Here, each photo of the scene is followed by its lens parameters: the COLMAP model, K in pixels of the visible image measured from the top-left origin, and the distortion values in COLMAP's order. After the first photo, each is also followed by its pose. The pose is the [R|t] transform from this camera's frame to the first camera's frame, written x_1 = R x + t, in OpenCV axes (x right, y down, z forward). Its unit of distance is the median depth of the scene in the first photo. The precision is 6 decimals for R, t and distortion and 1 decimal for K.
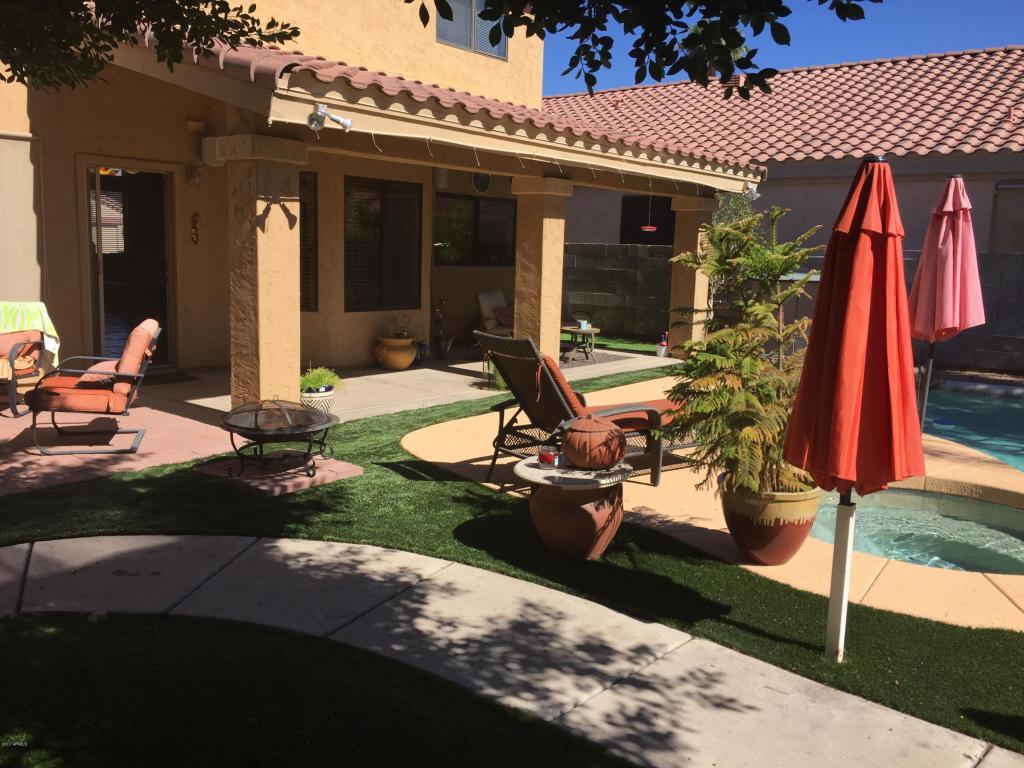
lens RADIAL K [[871.3, 0, 512.0], [0, 871.3, 384.0], [0, 0, 1]] dist [0.101303, -0.147204]
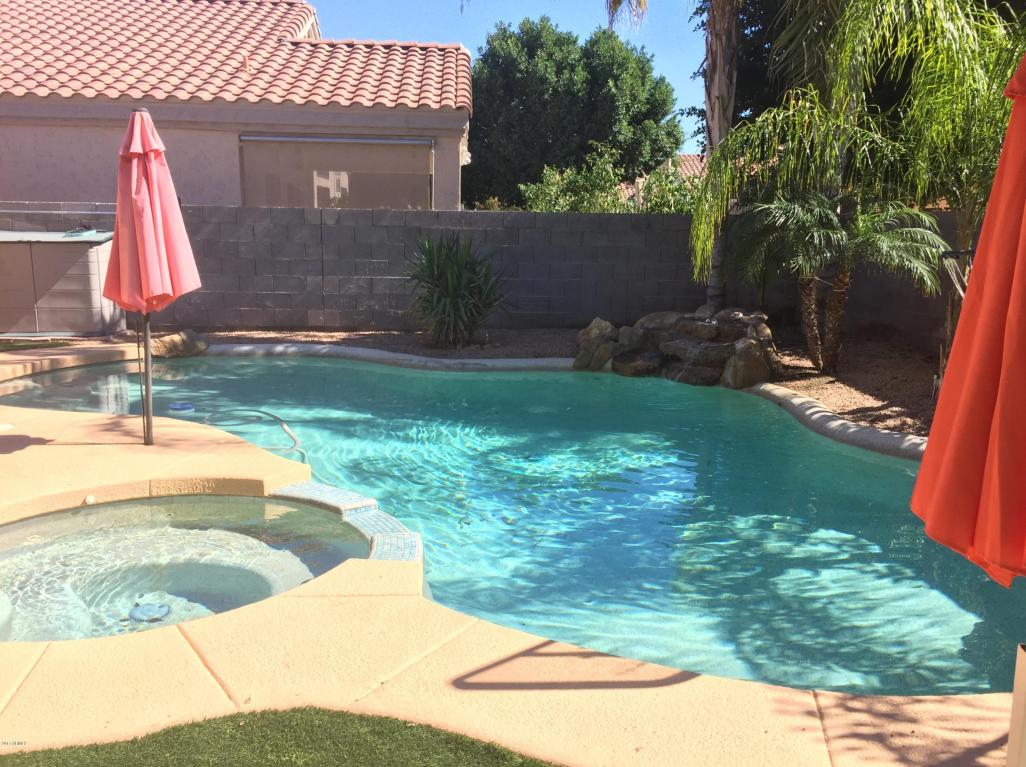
lens RADIAL K [[873.0, 0, 513.0], [0, 873.0, 383.5], [0, 0, 1]] dist [0.101303, -0.147204]
pose [[0.738203, -0.141569, 0.659556, 0.277275], [0.110973, 0.989896, 0.088268, -0.027051], [-0.665388, 0.008033, 0.746454, 0.244989]]
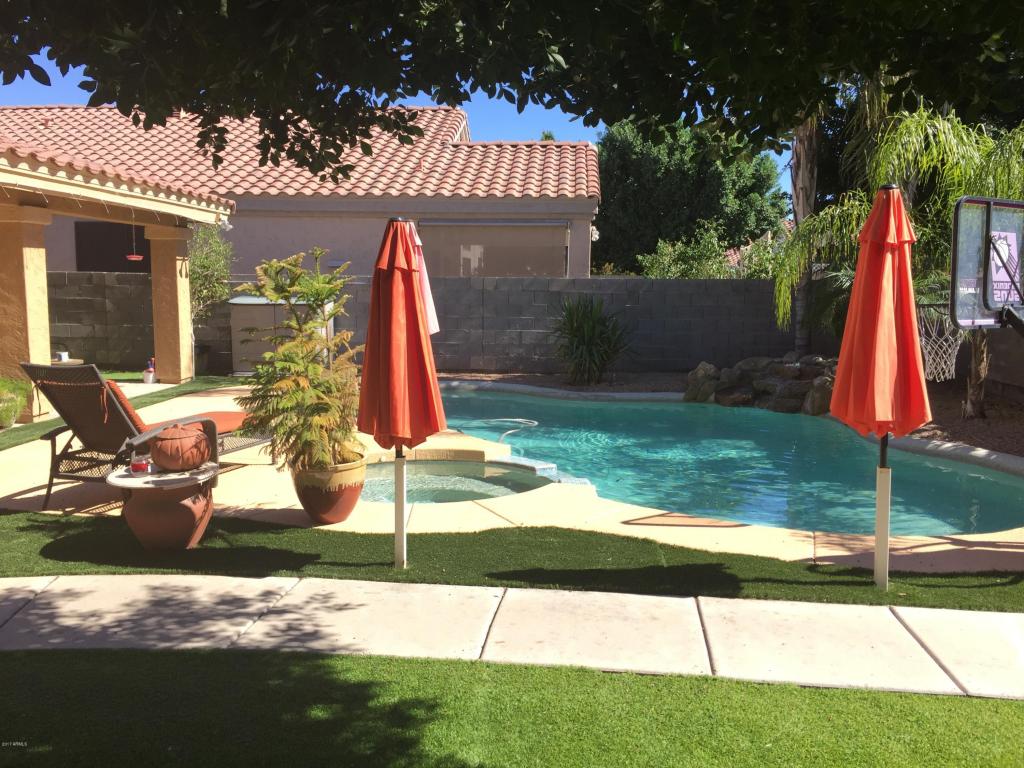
lens RADIAL K [[871.3, 0, 512.0], [0, 871.3, 384.0], [0, 0, 1]] dist [0.101303, -0.147204]
pose [[0.815427, -0.088598, 0.572040, -0.214567], [0.104064, 0.994554, 0.005698, 0.022700], [-0.569430, 0.054882, 0.820206, -0.215529]]
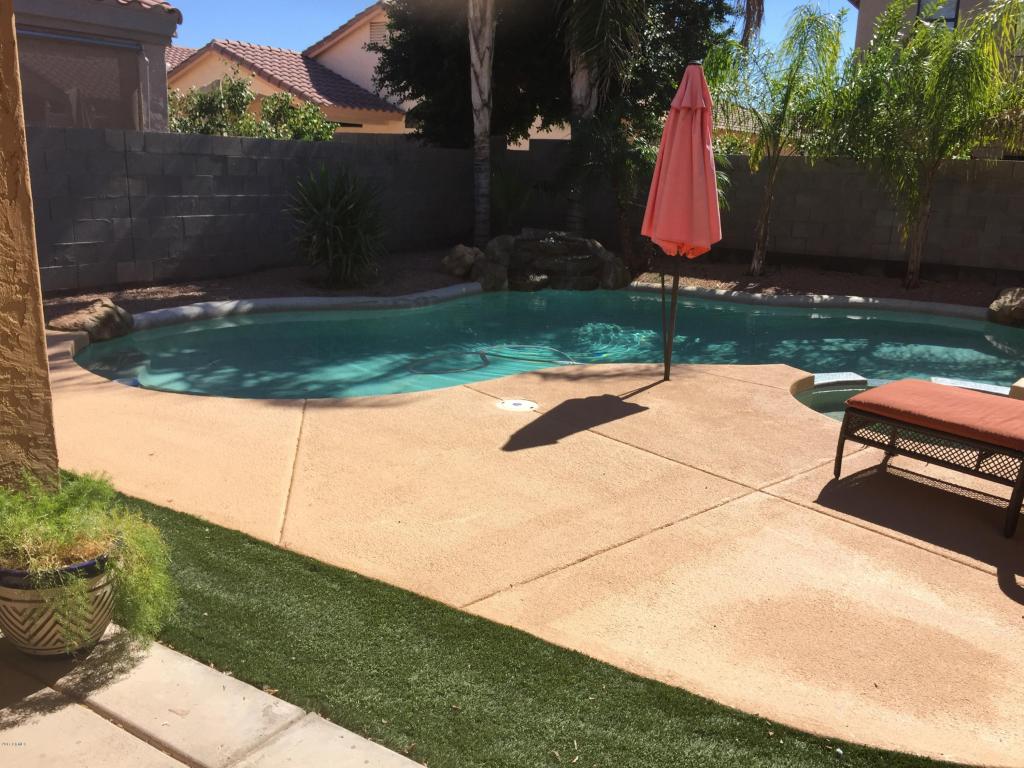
lens RADIAL K [[871.3, 0, 512.0], [0, 871.3, 384.0], [0, 0, 1]] dist [0.101303, -0.147204]
pose [[-0.079566, -0.277897, 0.957310, -0.581299], [0.124315, 0.950091, 0.286133, -0.299474], [-0.989048, 0.141774, -0.041048, 1.883696]]
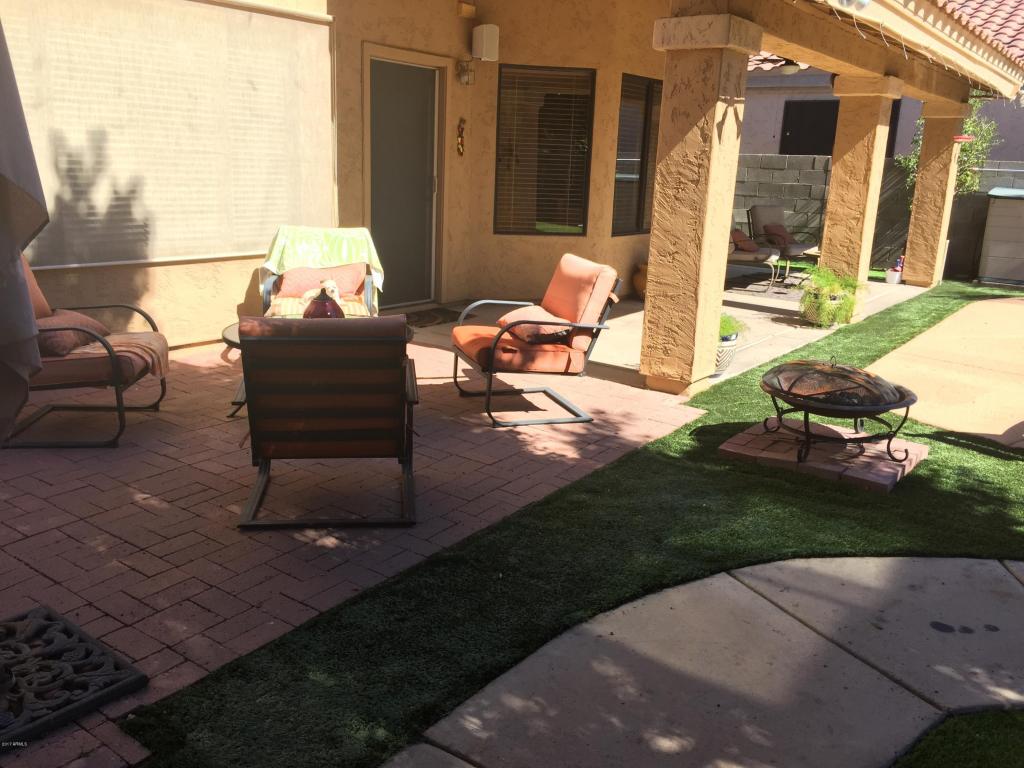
lens RADIAL K [[871.3, 0, 512.0], [0, 871.3, 384.0], [0, 0, 1]] dist [0.101303, -0.147204]
pose [[0.998904, -0.003698, 0.046663, -0.811882], [-0.000952, 0.995063, 0.099242, -0.055268], [-0.046799, -0.099178, 0.993969, 0.310358]]
